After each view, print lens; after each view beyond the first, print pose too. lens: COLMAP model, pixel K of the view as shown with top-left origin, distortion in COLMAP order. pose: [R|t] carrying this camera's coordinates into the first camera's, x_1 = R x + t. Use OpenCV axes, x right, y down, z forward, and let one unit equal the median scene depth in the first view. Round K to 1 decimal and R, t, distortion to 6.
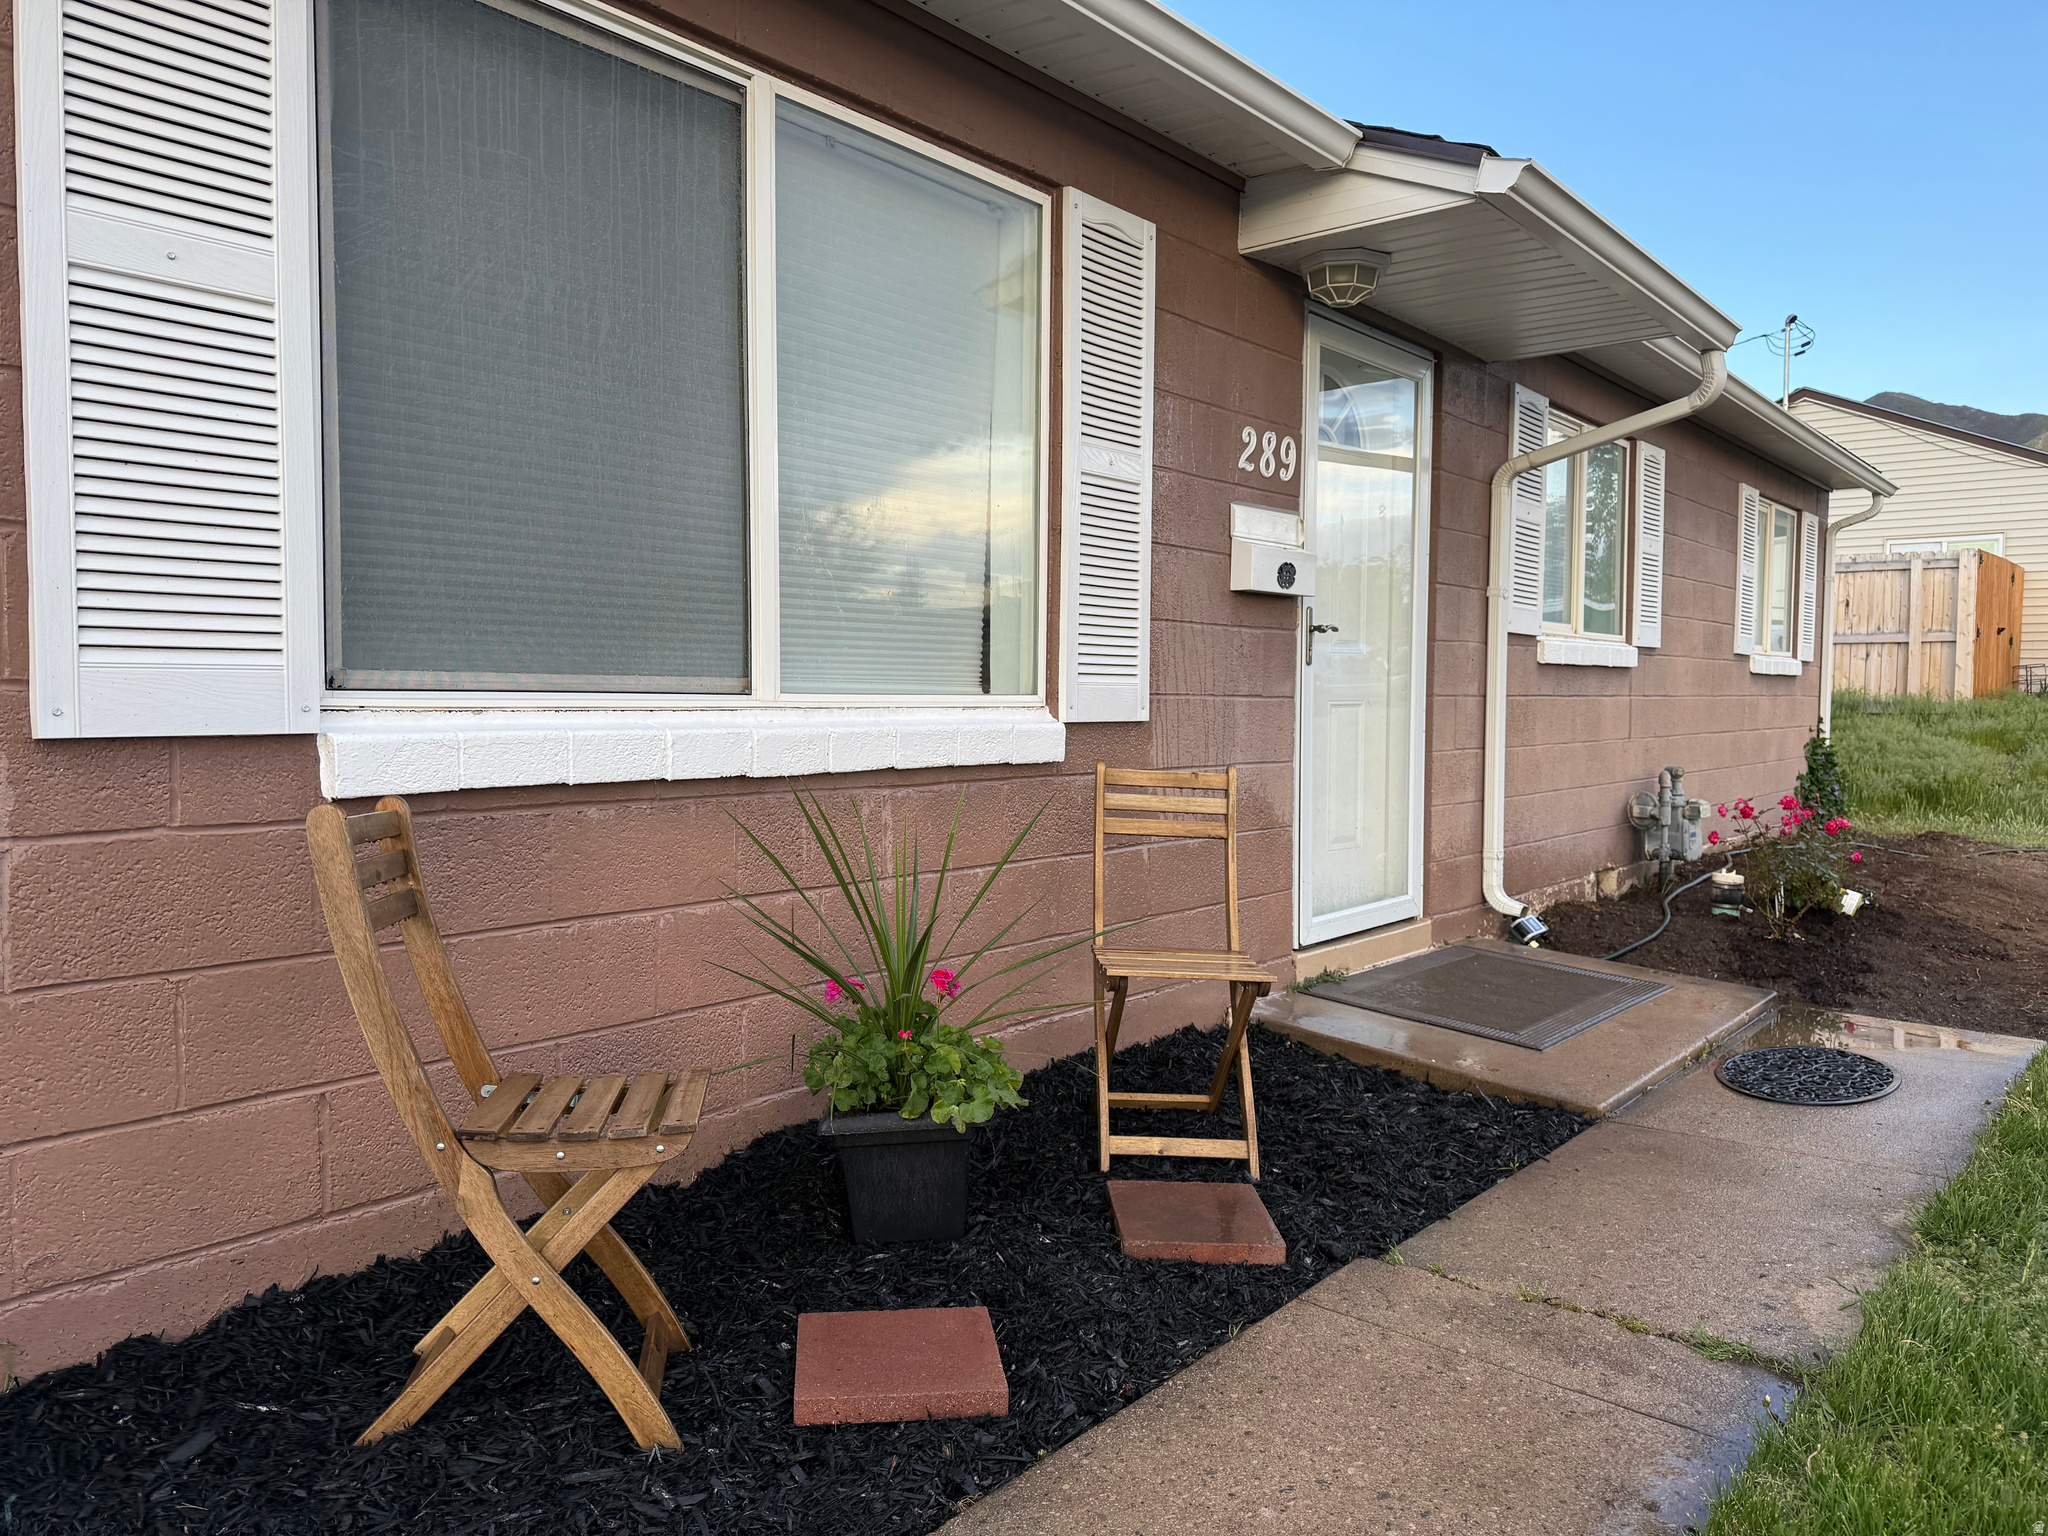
lens RADIAL K [[1444.6, 0, 1016.1], [0, 1444.6, 773.0], [0, 0, 1]] dist [0.004599, -0.000402]
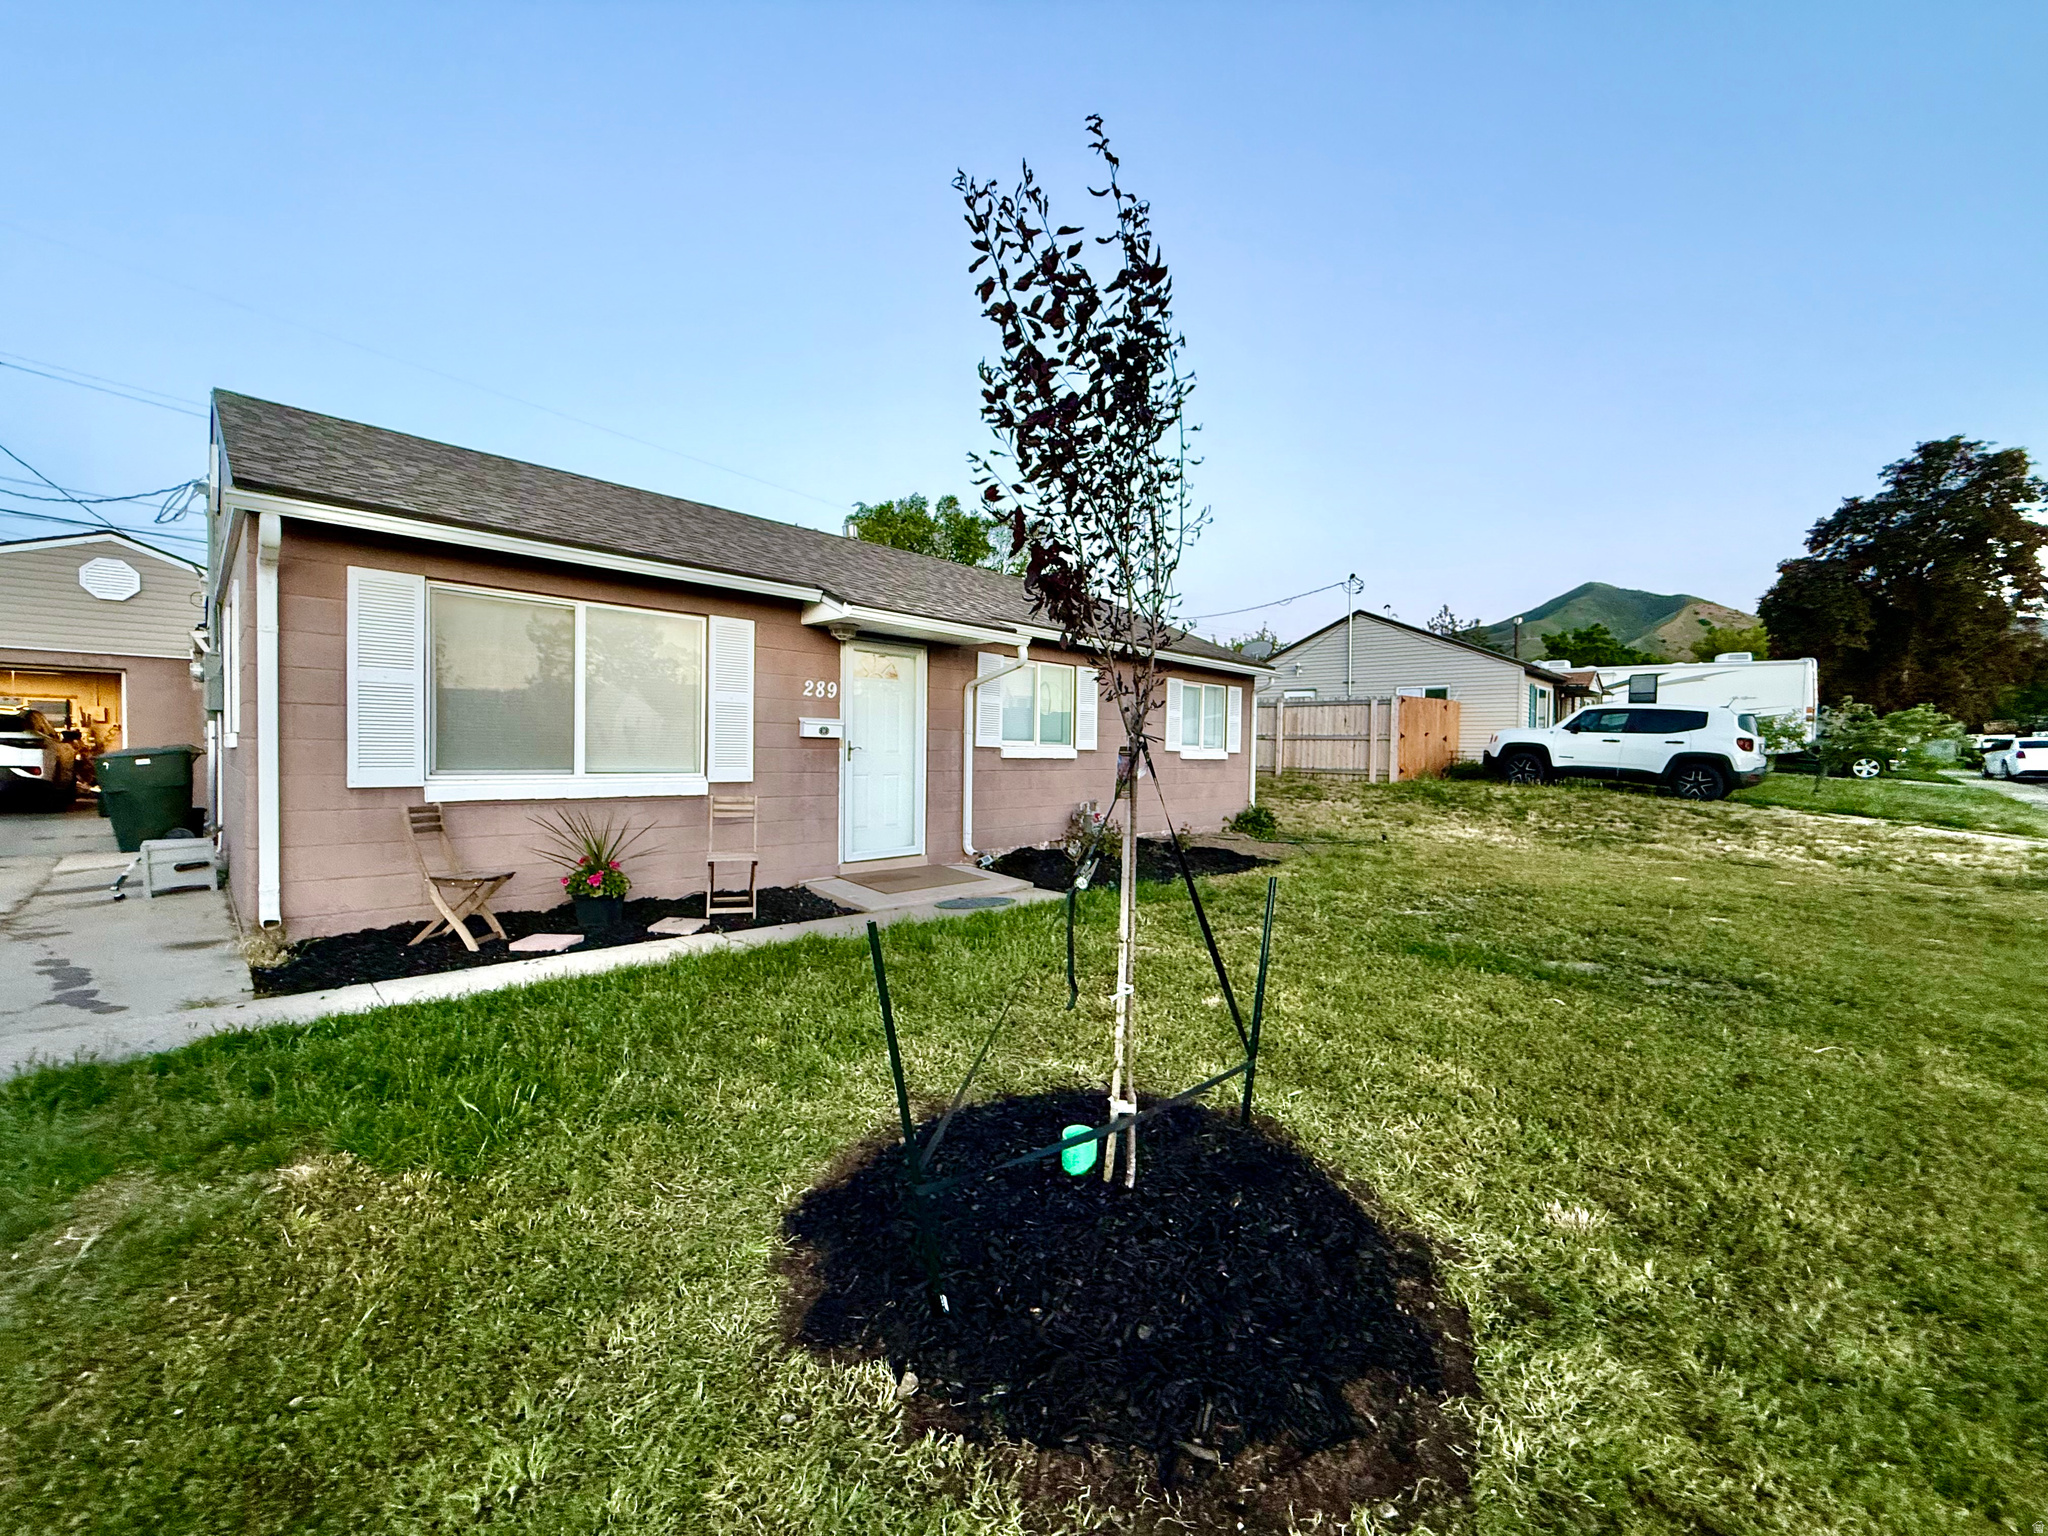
lens RADIAL K [[818.5, 0, 1023.6], [0, 818.5, 769.8], [0, 0, 1]] dist [0.002271, 0.000042]
pose [[0.997742, 0.001891, -0.067137, 0.713303], [-0.004720, 0.999106, -0.042004, 0.009018], [0.066997, 0.042226, 0.996859, -0.629462]]
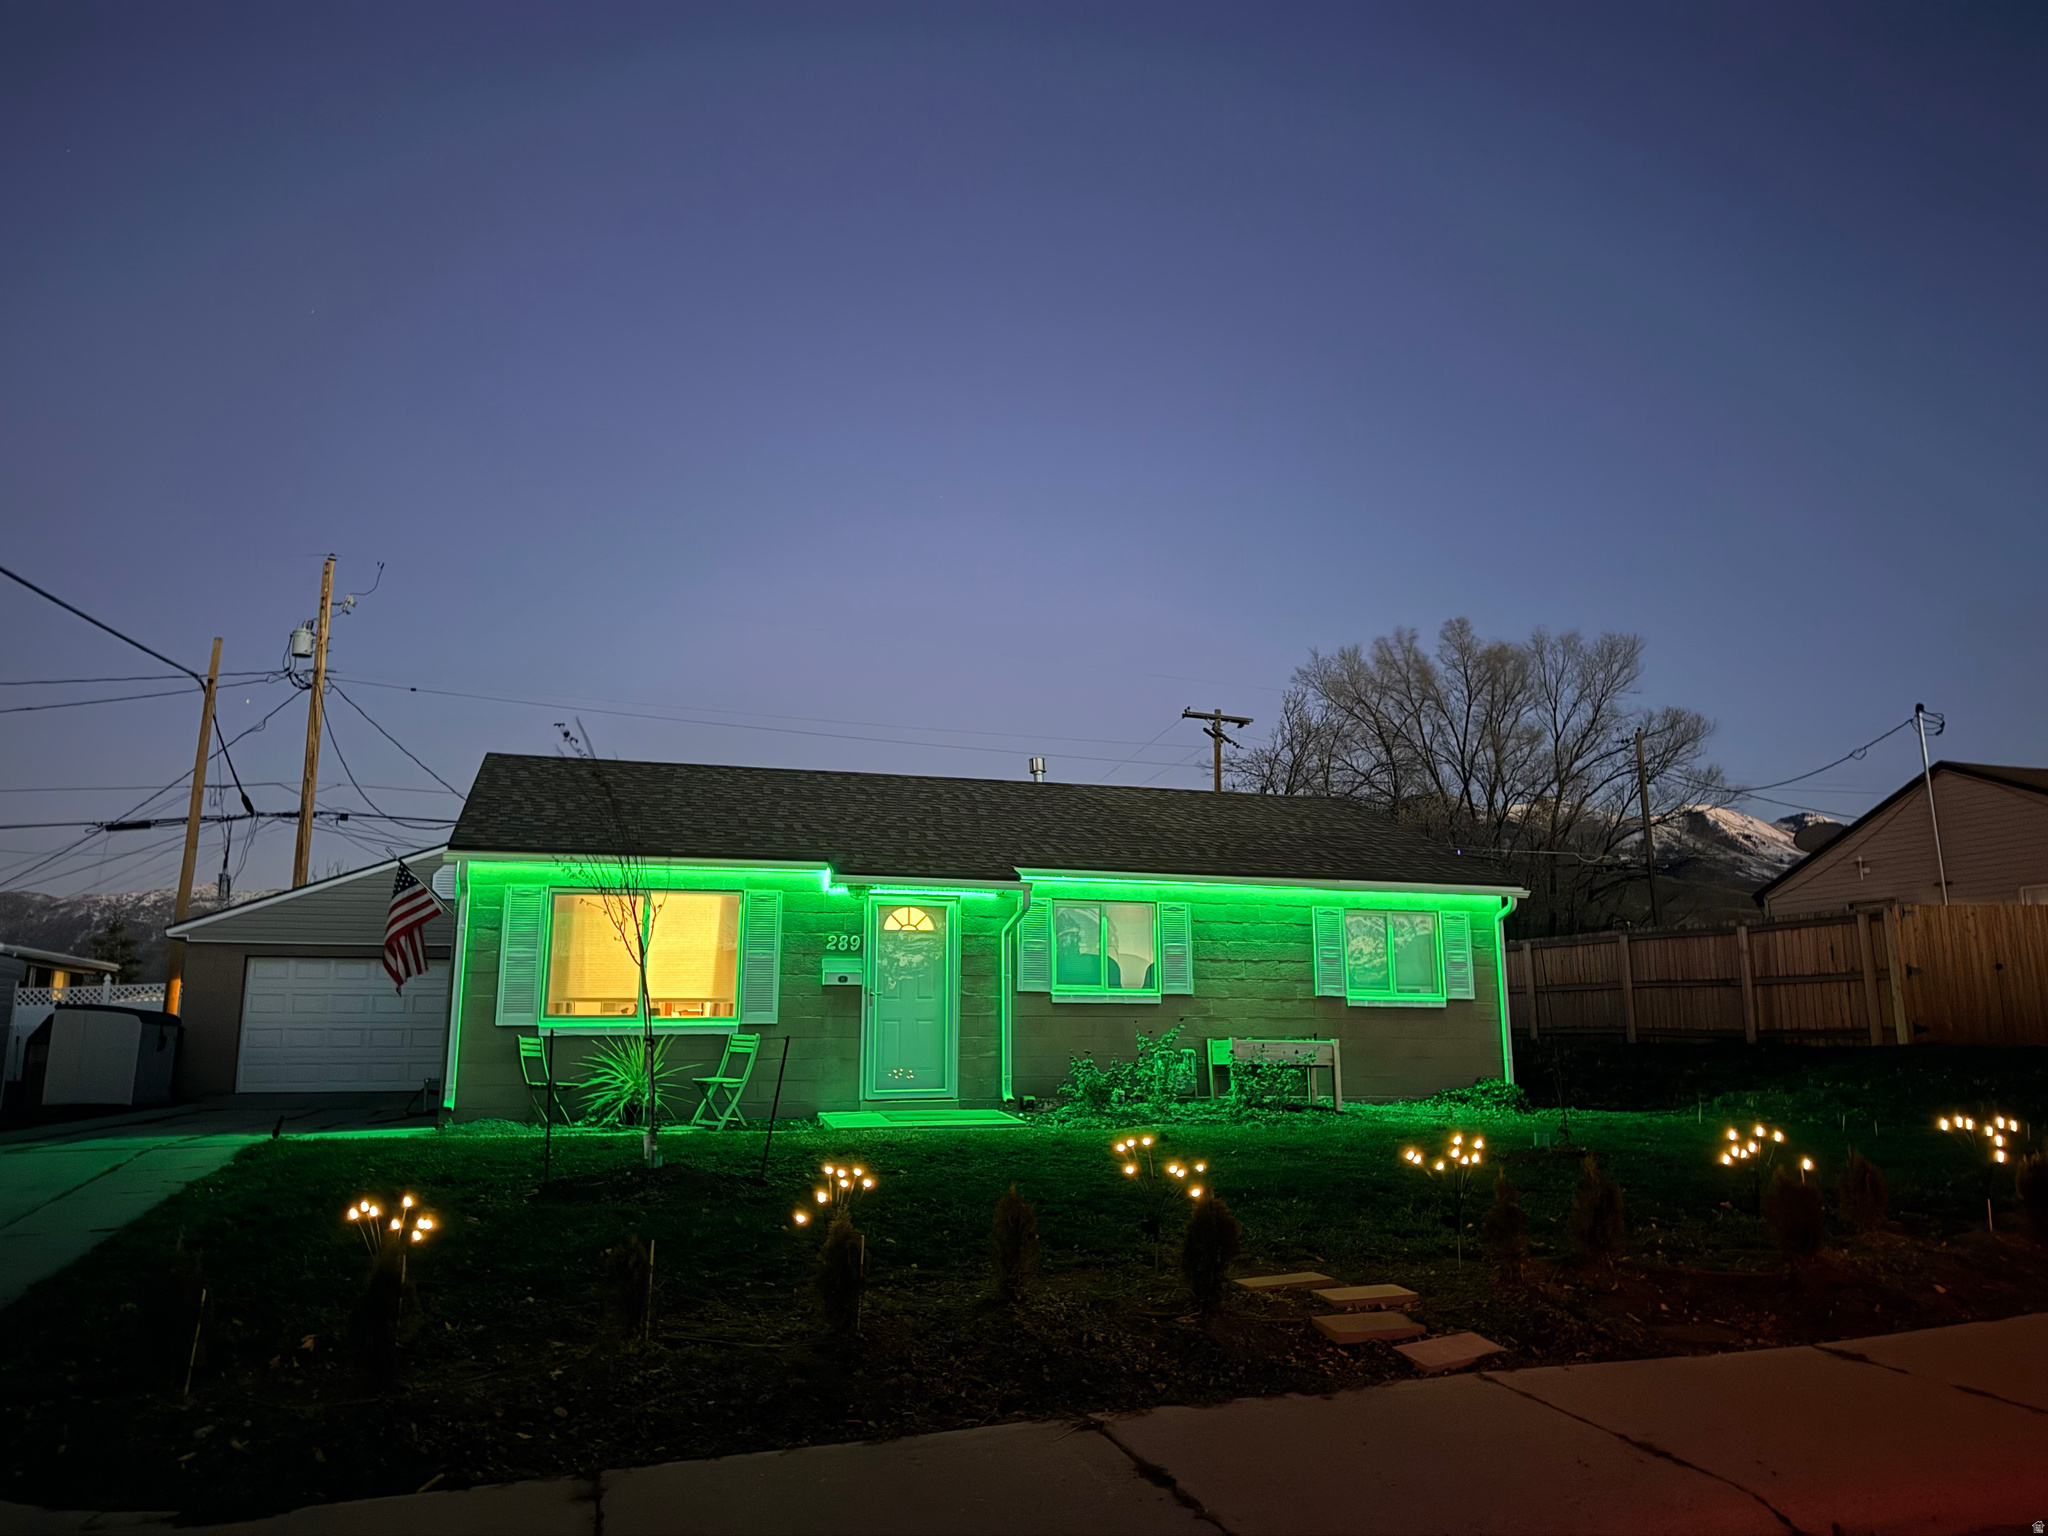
lens RADIAL K [[1444.6, 0, 1031.9], [0, 1444.6, 769.5], [0, 0, 1]] dist [0.004599, -0.000402]
pose [[0.872371, -0.121220, -0.473576, 2.233197], [-0.007234, 0.965460, -0.260452, 0.263471], [0.488790, 0.230637, 0.841362, -1.724422]]
